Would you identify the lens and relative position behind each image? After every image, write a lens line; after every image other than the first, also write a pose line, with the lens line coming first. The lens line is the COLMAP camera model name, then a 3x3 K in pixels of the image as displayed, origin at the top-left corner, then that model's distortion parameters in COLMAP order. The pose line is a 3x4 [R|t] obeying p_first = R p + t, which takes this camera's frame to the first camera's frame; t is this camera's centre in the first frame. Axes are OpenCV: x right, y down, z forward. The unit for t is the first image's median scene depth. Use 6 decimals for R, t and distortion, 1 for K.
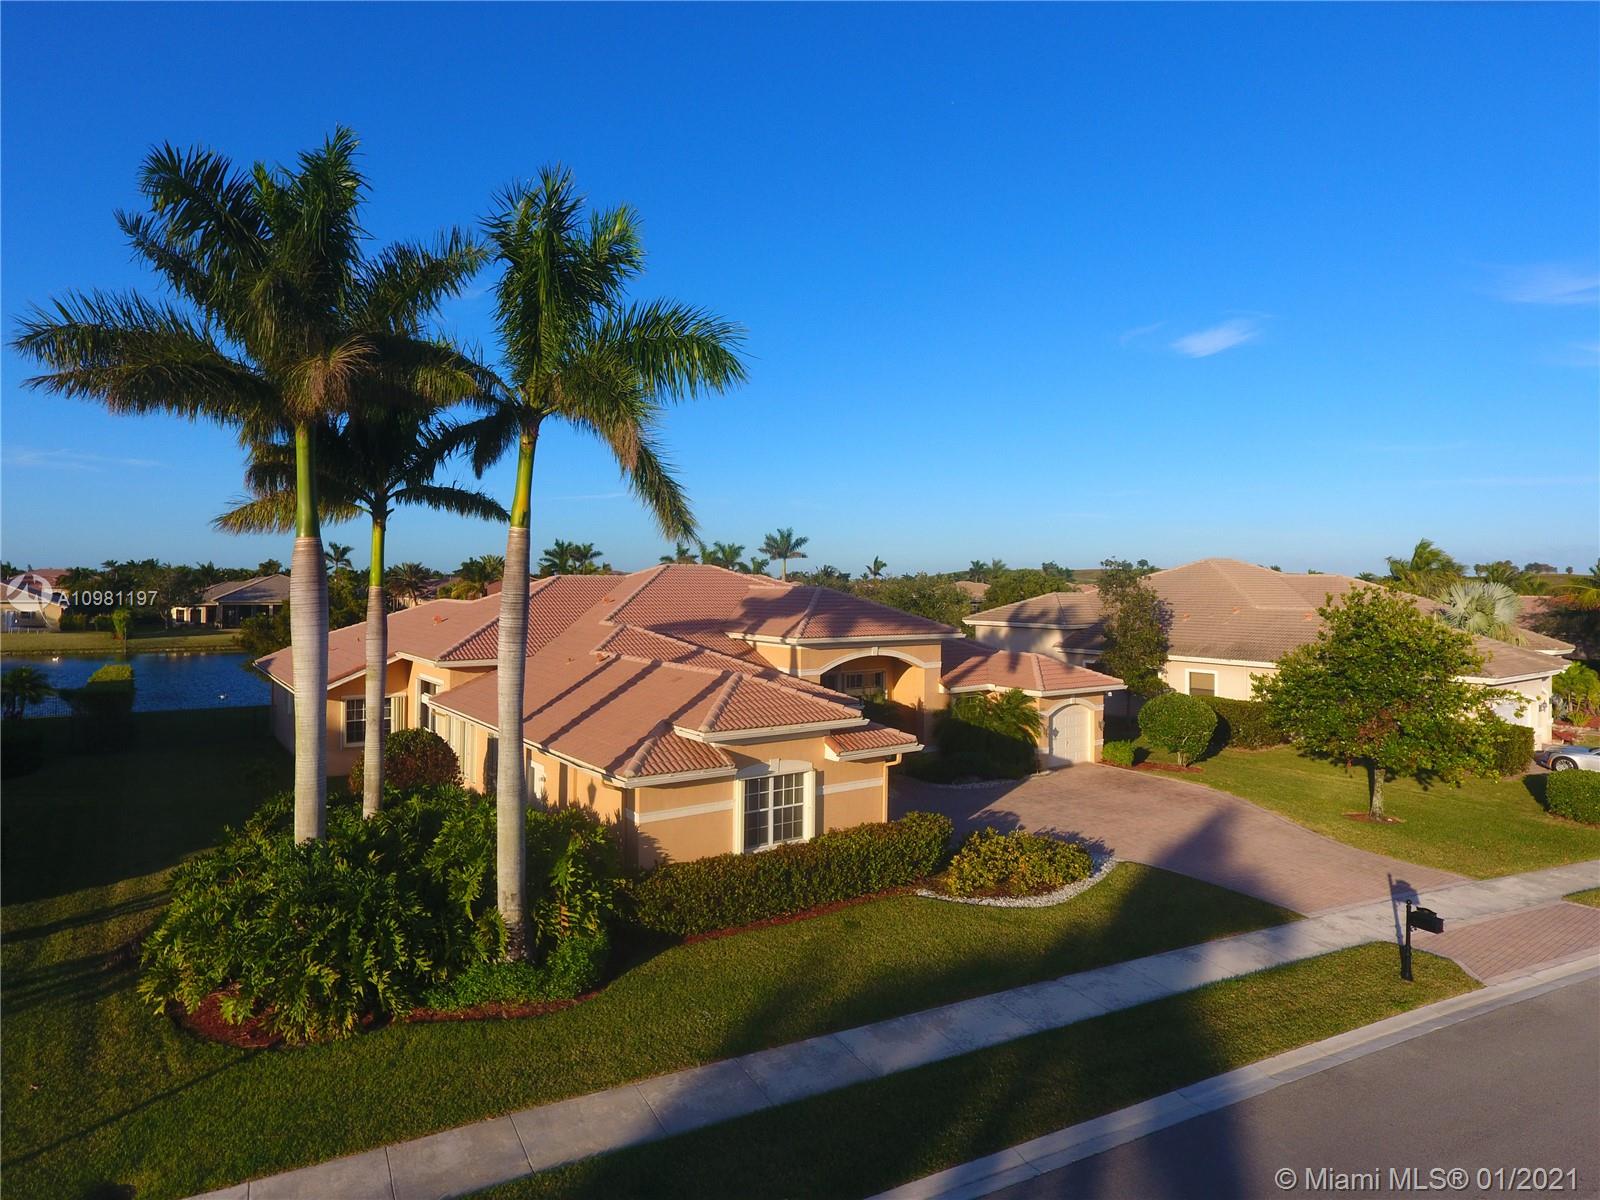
lens RADIAL K [[933.3, 0, 800.0], [0, 933.3, 600.0], [0, 0, 1]] dist [-0.002031, -0.001385]
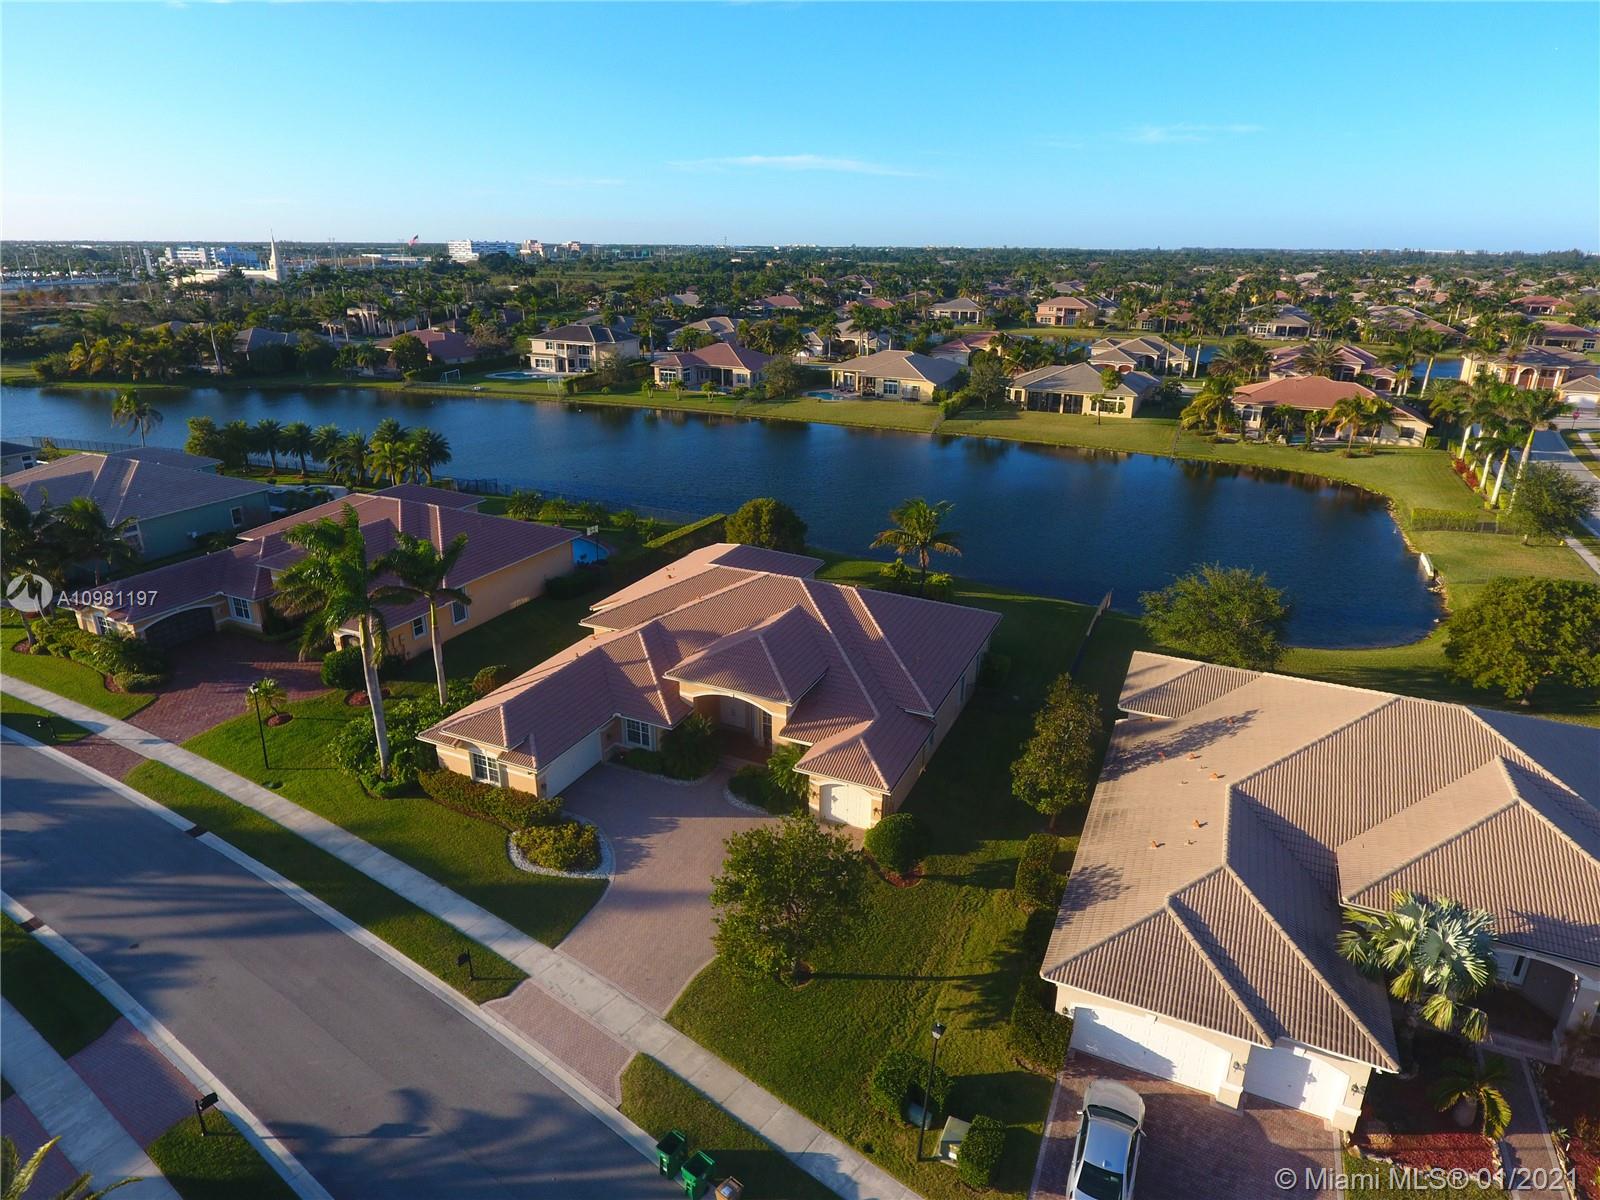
lens RADIAL K [[908.6, 0, 800.0], [0, 908.6, 600.0], [0, 0, 1]] dist [-0.009057, -0.000805]
pose [[0.492522, 0.311239, -0.812744, 2.054159], [-0.018511, 0.937401, 0.347759, -0.964835], [0.870103, -0.156234, 0.467452, 0.686539]]
